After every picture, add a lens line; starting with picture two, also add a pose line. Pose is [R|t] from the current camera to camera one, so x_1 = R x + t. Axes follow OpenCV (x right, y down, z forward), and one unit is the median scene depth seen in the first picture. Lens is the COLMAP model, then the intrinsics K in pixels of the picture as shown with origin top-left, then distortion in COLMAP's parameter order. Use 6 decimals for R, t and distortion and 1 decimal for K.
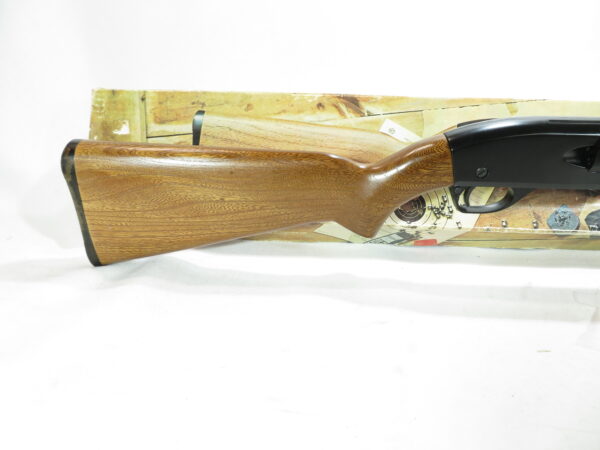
lens RADIAL K [[434.6, 0, 300.0], [0, 434.6, 225.0], [0, 0, 1]] dist [-0.002376, -0.002642]
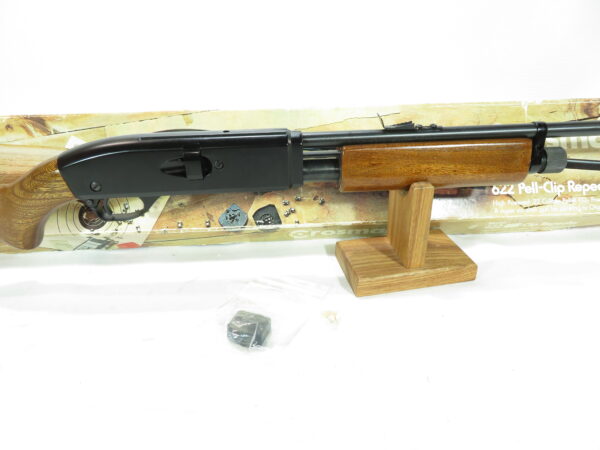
lens RADIAL K [[434.6, 0, 300.0], [0, 434.6, 225.0], [0, 0, 1]] dist [-0.002376, -0.002642]
pose [[0.995187, -0.073596, 0.064700, 0.680652], [0.071765, 0.996964, 0.030193, -0.014017], [-0.066726, -0.025404, 0.997448, -0.125112]]
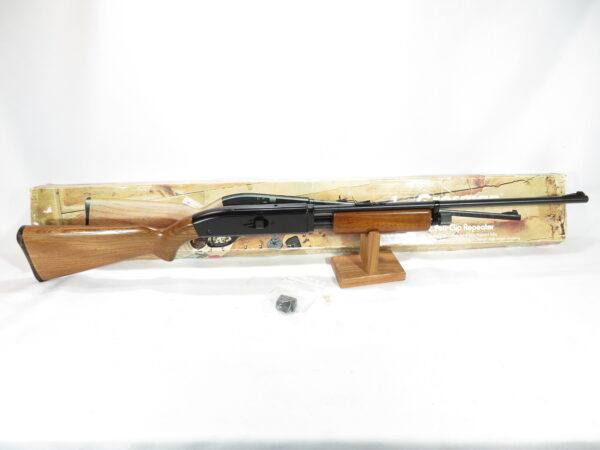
lens RADIAL K [[434.6, 0, 300.0], [0, 434.6, 225.0], [0, 0, 1]] dist [-0.002376, -0.002642]
pose [[0.996798, -0.062210, 0.050229, 0.607064], [0.058185, 0.995256, 0.077973, -0.239520], [-0.054842, -0.074801, 0.995689, -0.989259]]
